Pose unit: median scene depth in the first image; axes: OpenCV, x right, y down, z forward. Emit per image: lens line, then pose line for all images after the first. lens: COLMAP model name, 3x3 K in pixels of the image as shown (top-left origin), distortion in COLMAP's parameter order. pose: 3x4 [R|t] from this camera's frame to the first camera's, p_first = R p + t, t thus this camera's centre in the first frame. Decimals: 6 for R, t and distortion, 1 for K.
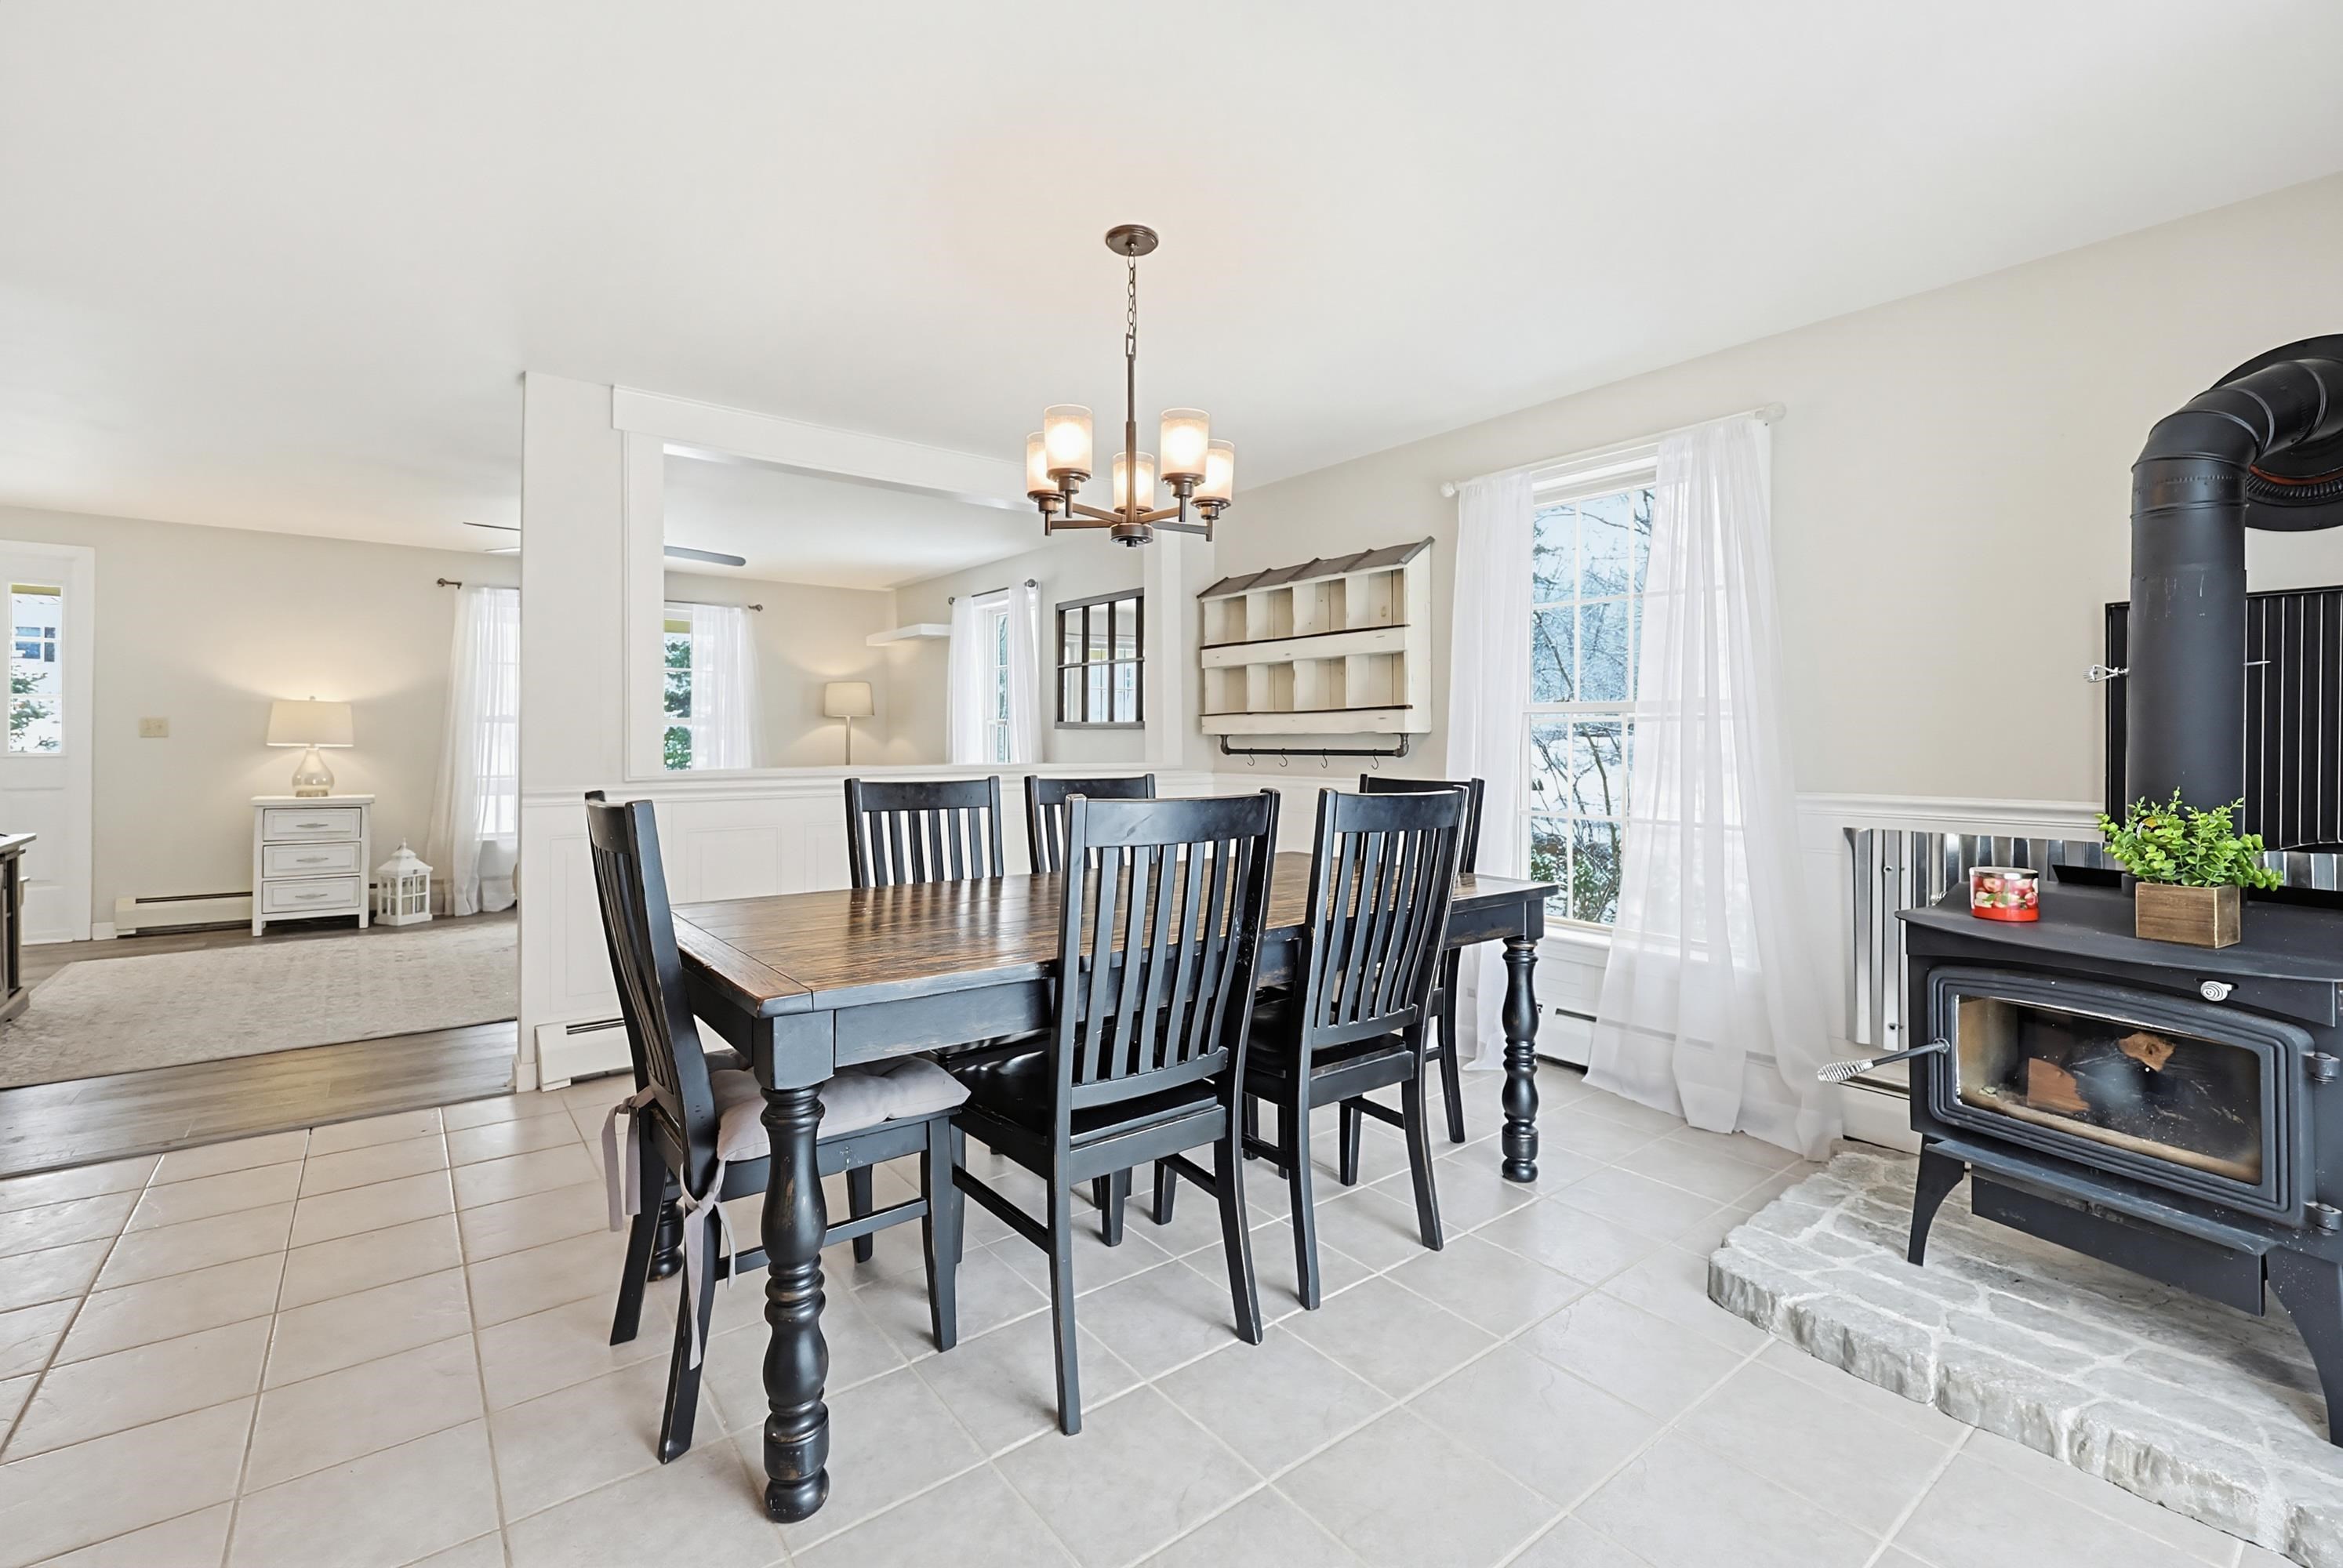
lens RADIAL K [[1007.1, 0, 1177.2], [0, 1007.1, 742.6], [0, 0, 1]] dist [-0.001806, 0.000349]
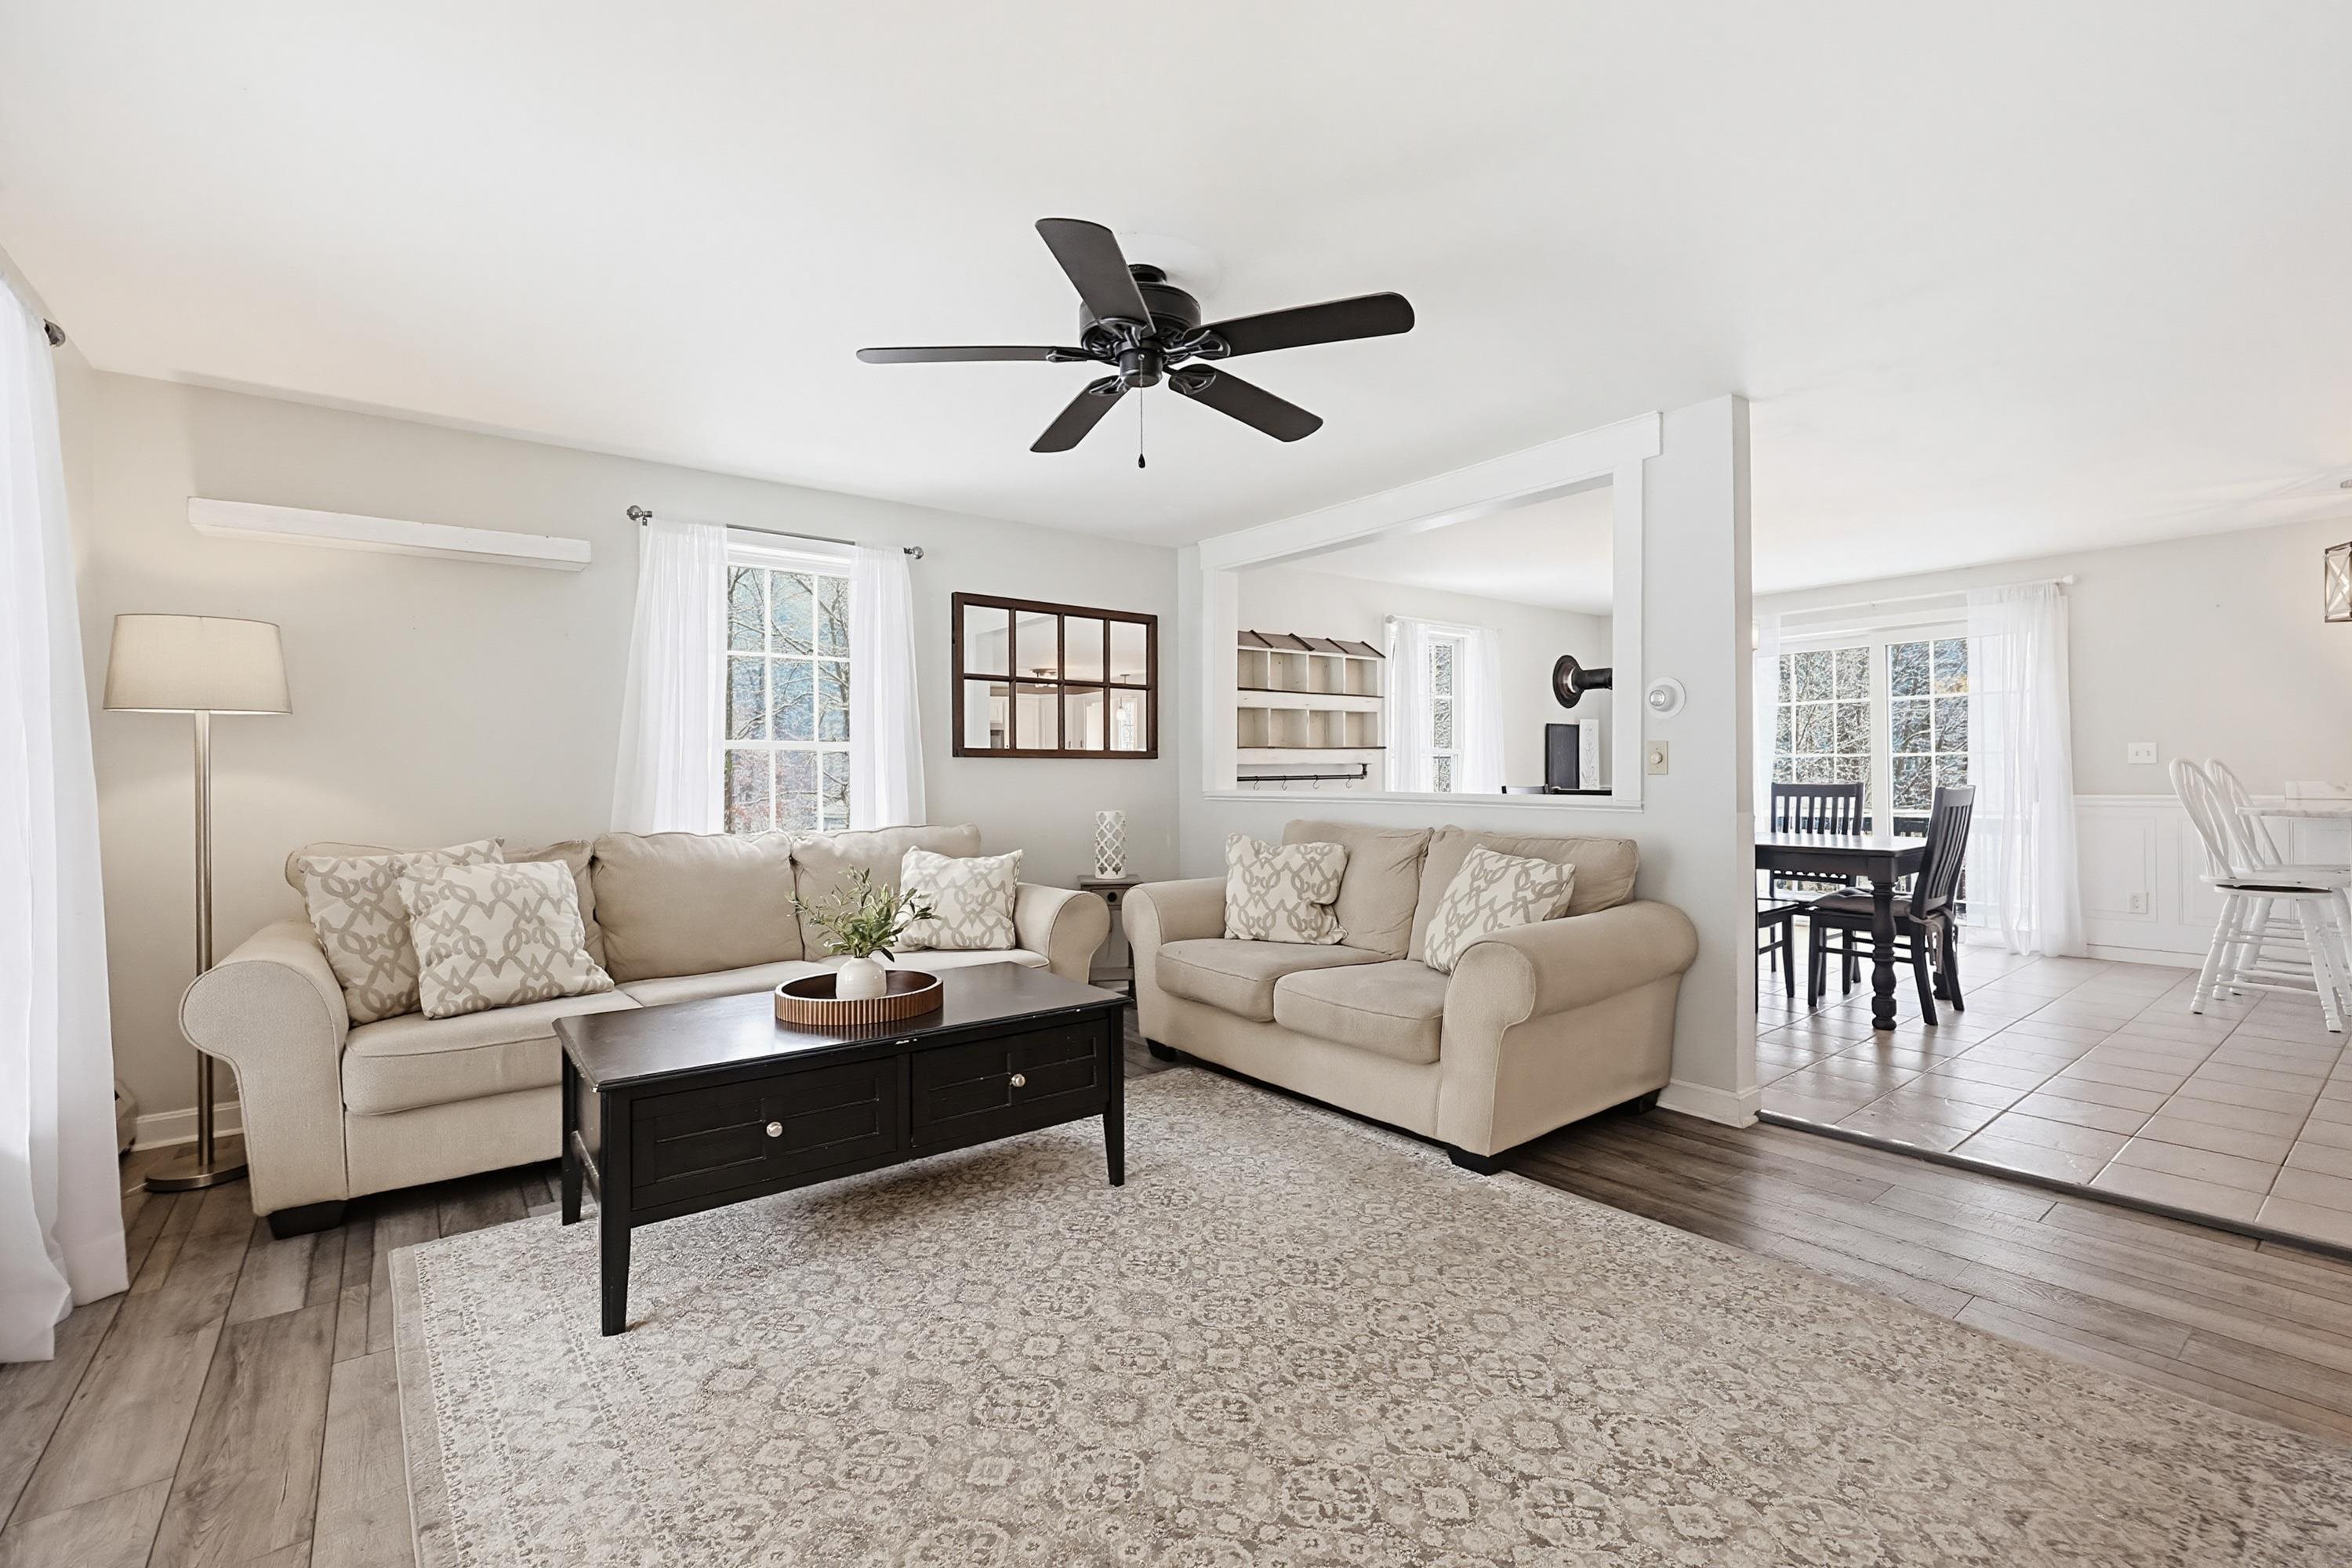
lens RADIAL K [[1011.1, 0, 1180.2], [0, 1011.1, 779.5], [0, 0, 1]] dist [-0.001806, 0.000349]
pose [[0.007082, -0.009515, 0.999930, -2.061041], [0.009878, 0.999907, 0.009445, -0.004350], [-0.999926, 0.009810, 0.007175, 1.931819]]
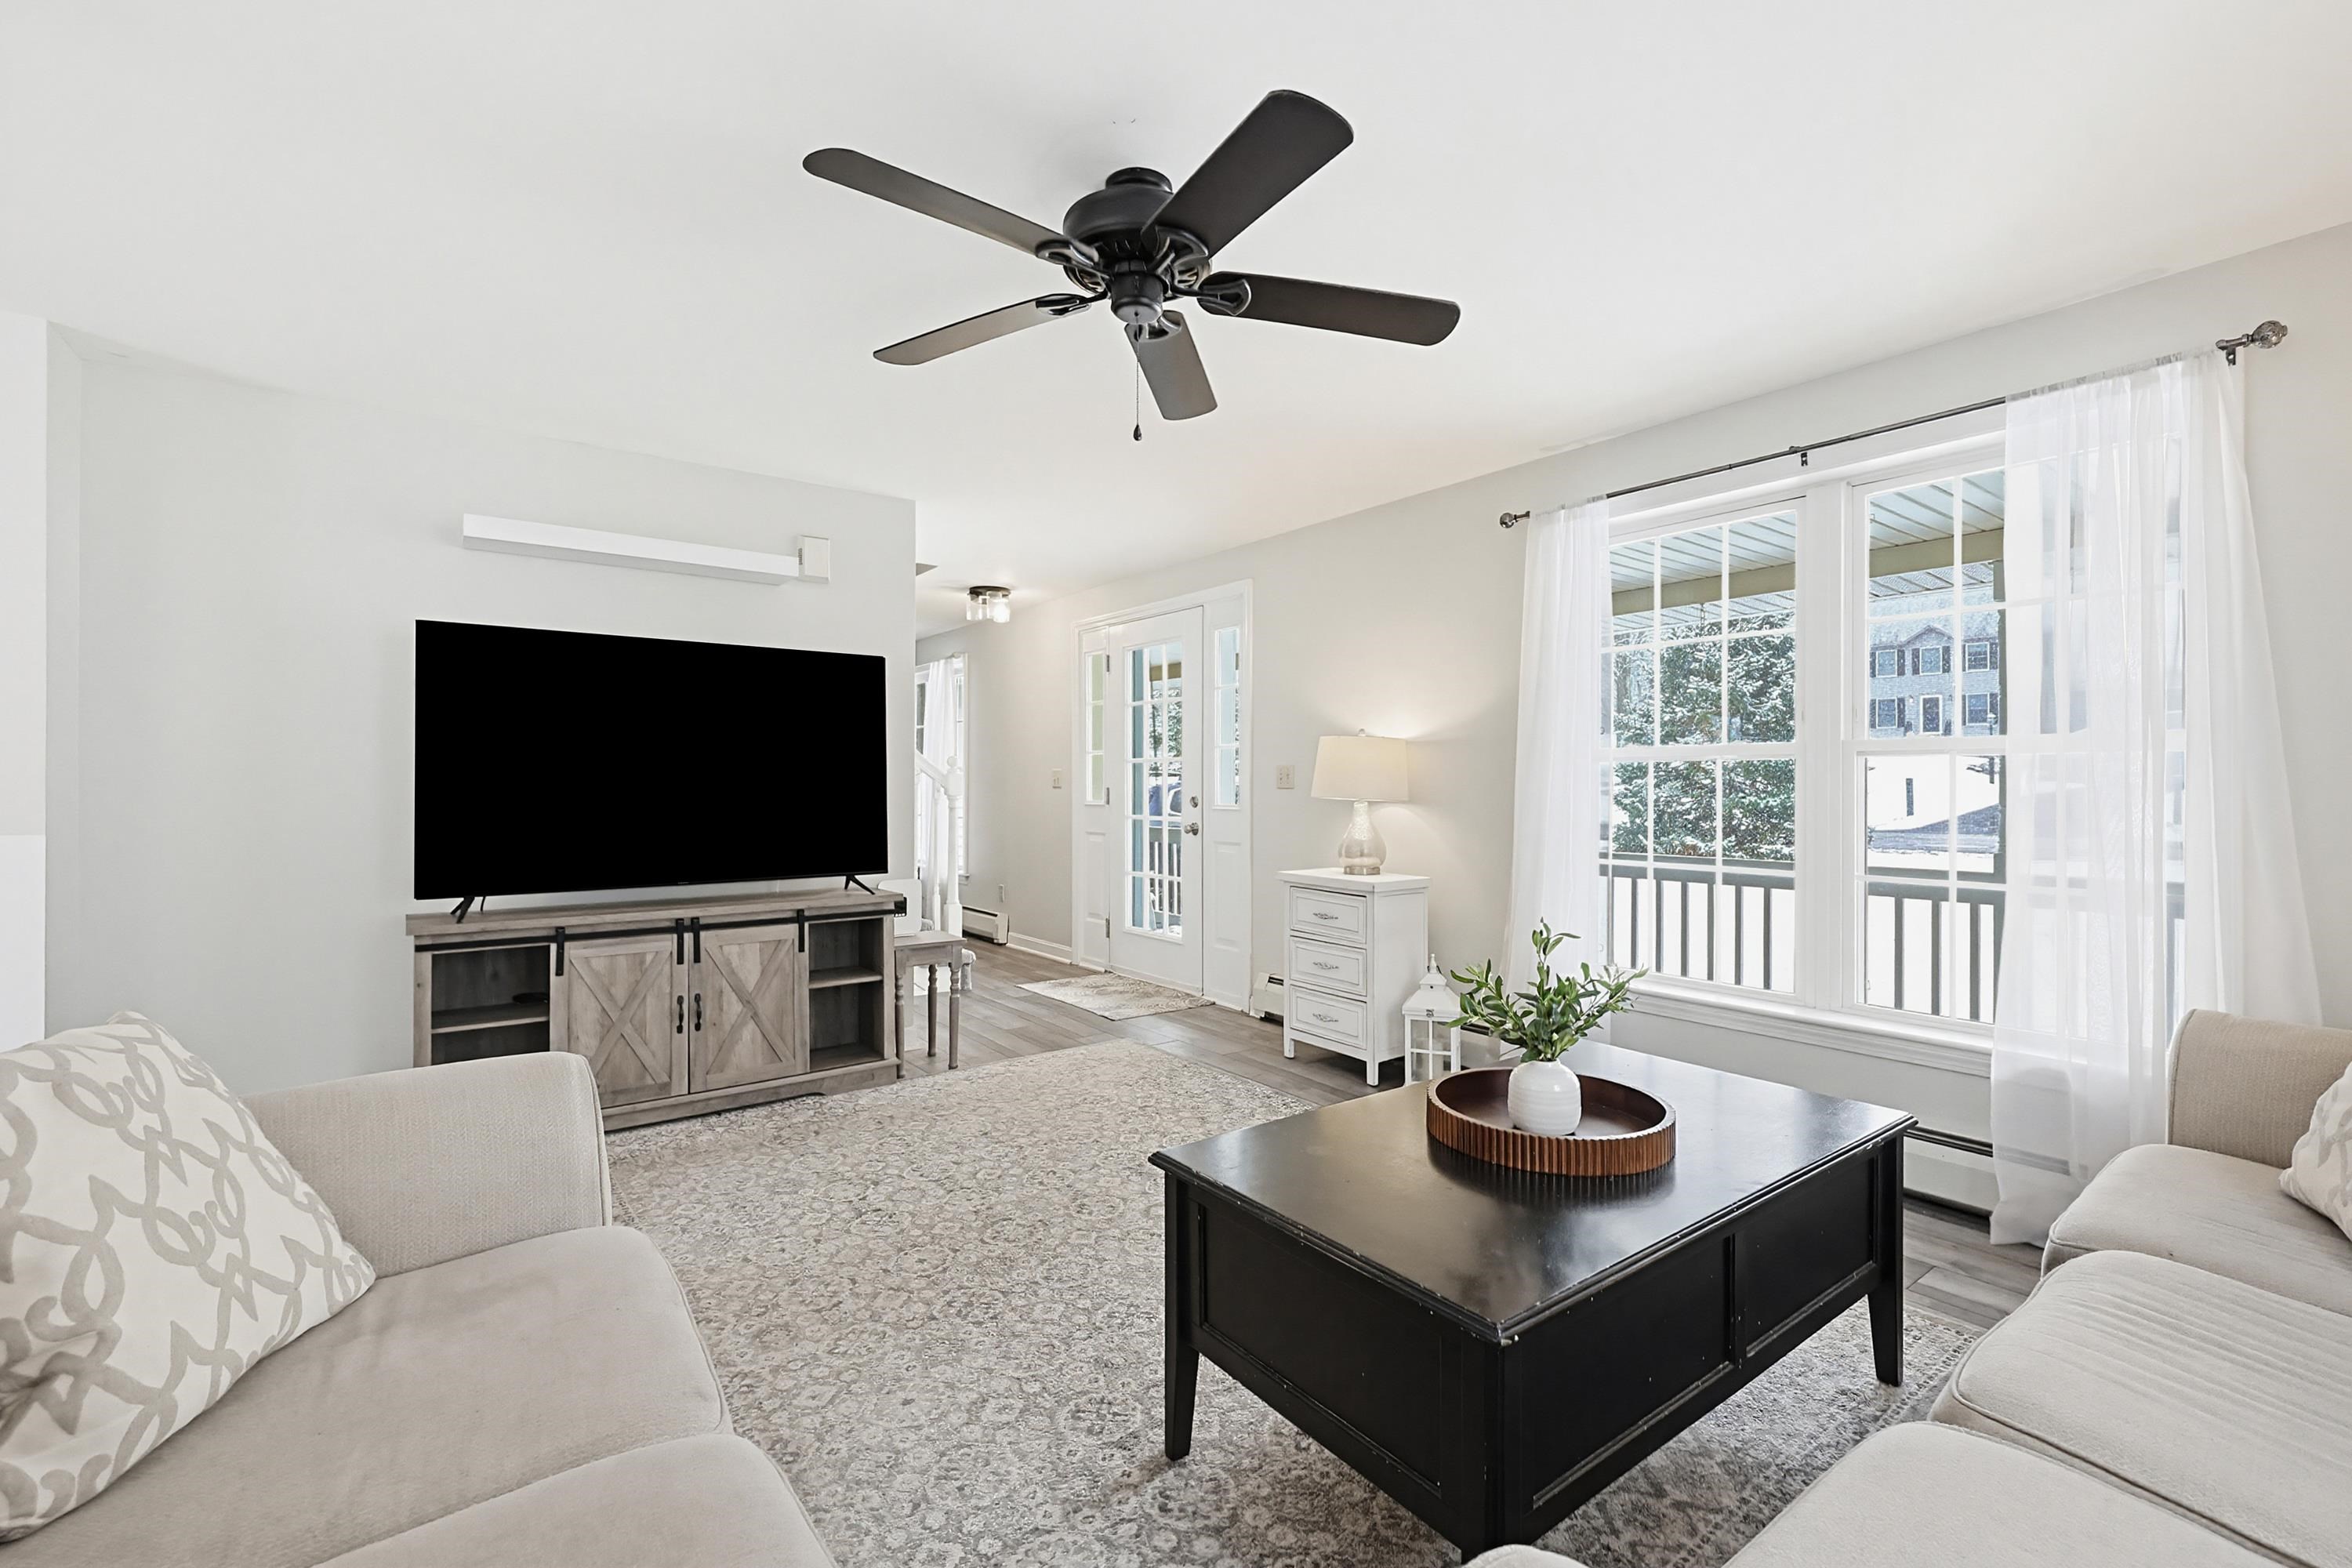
lens RADIAL K [[1011.1, 0, 1180.0], [0, 1011.1, 782.7], [0, 0, 1]] dist [-0.001806, 0.000349]
pose [[-0.026299, -0.009515, -0.999609, -0.355639], [-0.004937, 0.999944, -0.009388, -0.005231], [0.999642, 0.004688, -0.026344, 2.027040]]
